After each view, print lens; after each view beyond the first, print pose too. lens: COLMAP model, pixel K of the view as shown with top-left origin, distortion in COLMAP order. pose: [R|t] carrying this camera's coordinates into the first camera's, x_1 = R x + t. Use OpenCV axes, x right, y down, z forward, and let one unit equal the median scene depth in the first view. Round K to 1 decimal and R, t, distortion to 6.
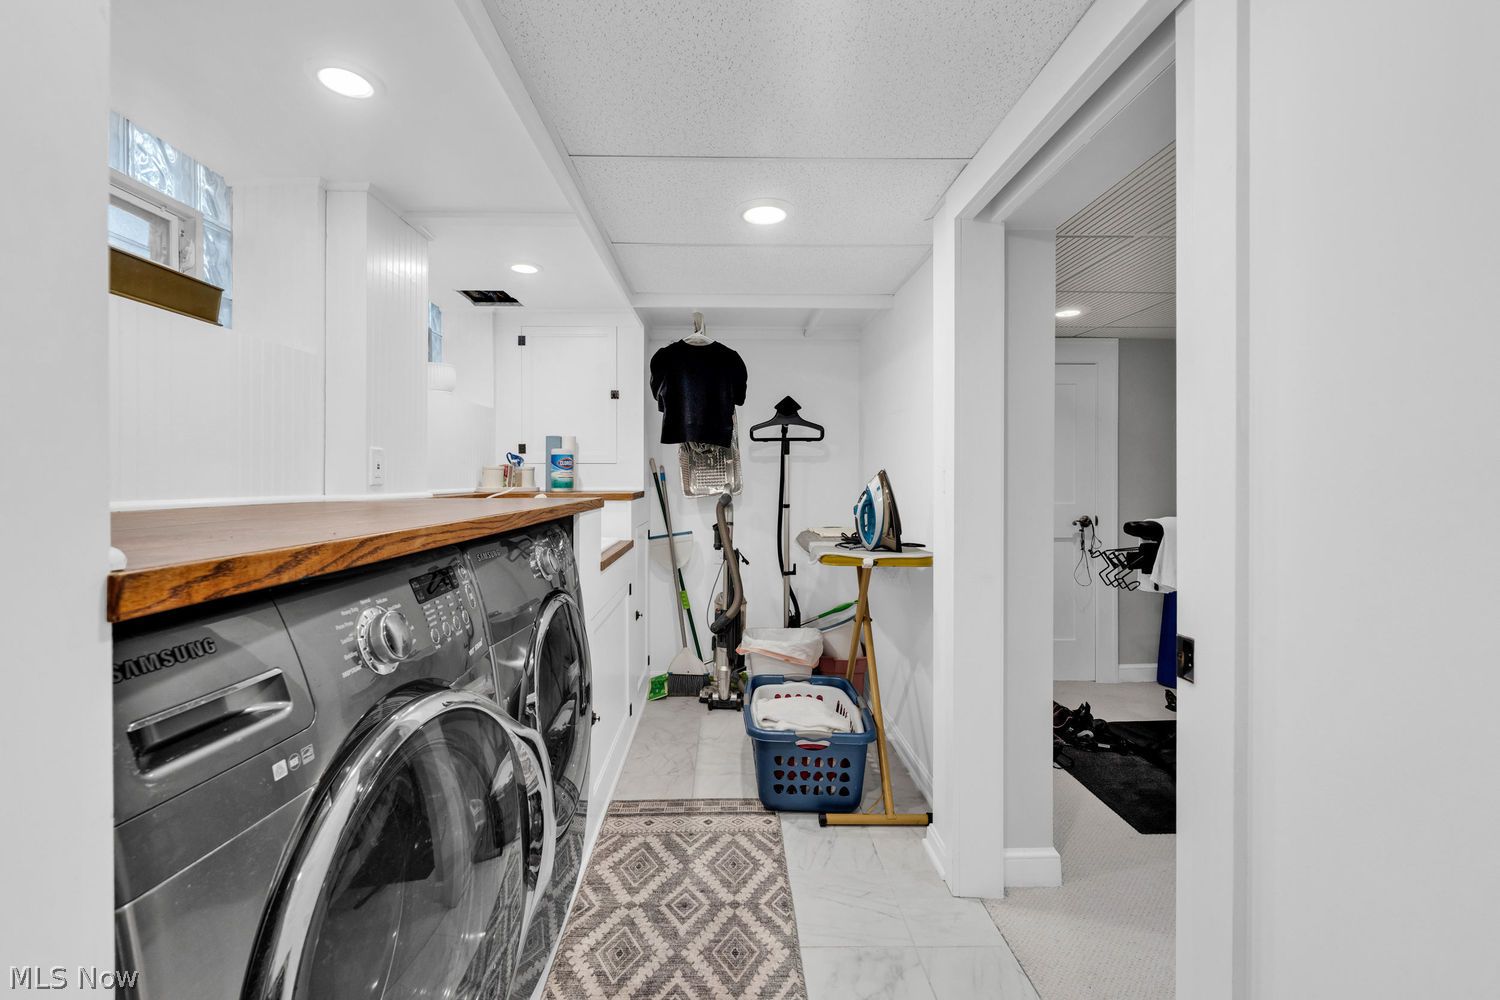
lens RADIAL K [[613.2, 0, 747.9], [0, 613.2, 484.9], [0, 0, 1]] dist [0.002229, 0.000113]
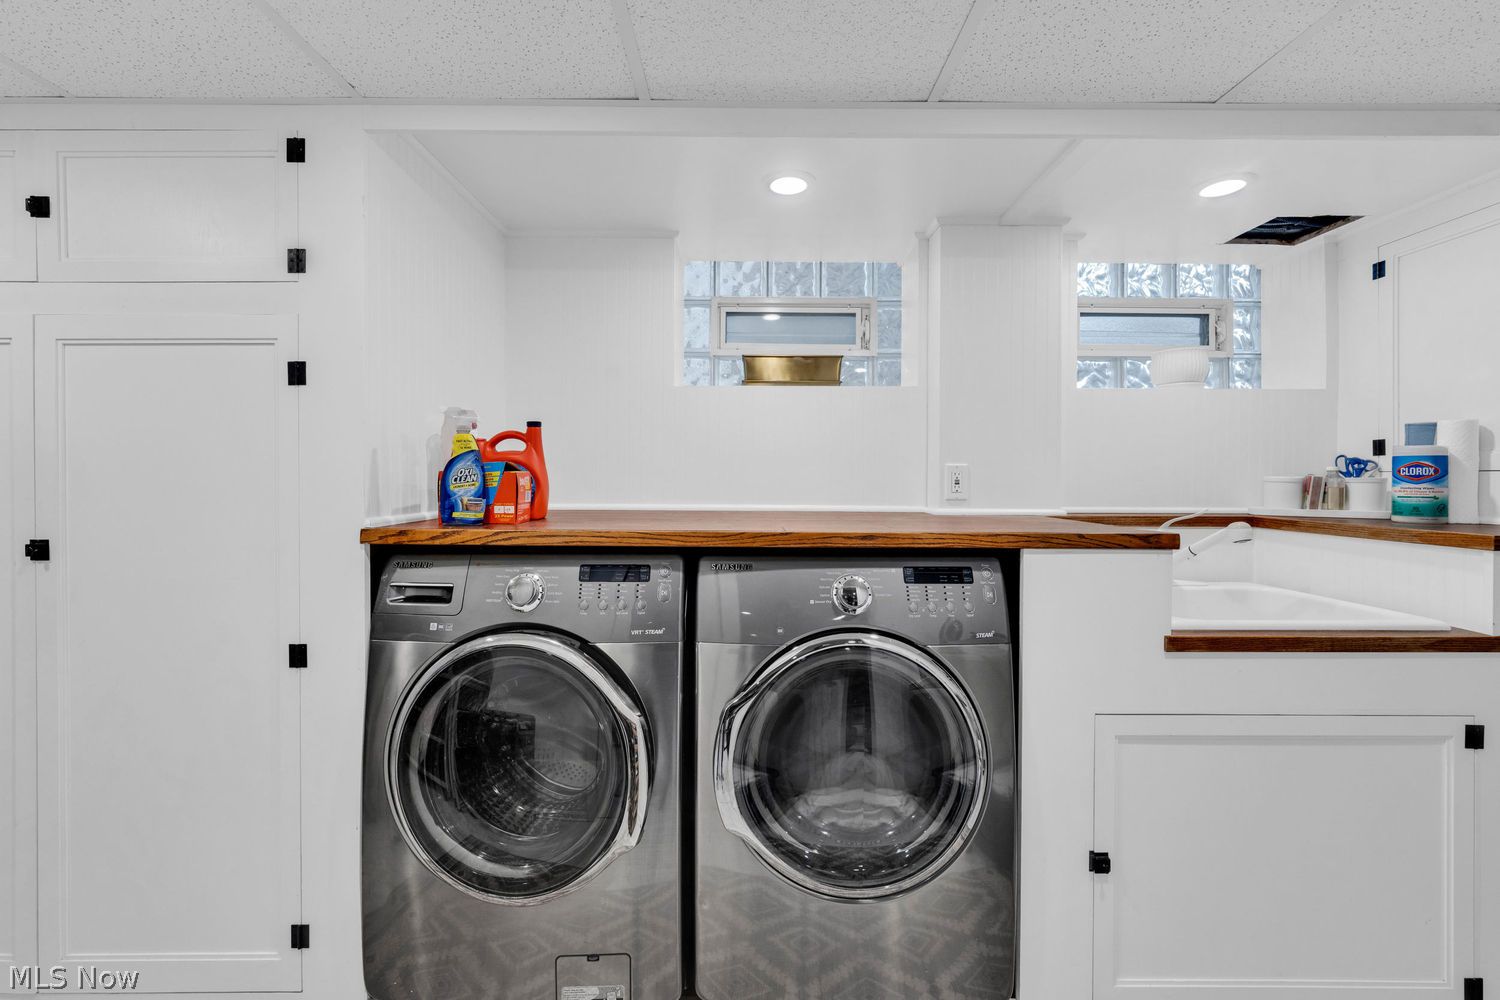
lens RADIAL K [[613.2, 0, 745.2], [0, 613.2, 490.7], [0, 0, 1]] dist [0.002229, 0.000113]
pose [[-0.018663, 0.019417, -0.999637, 0.447256], [-0.016550, 0.999668, 0.019727, -0.030259], [0.999689, 0.016913, -0.018335, 0.665281]]
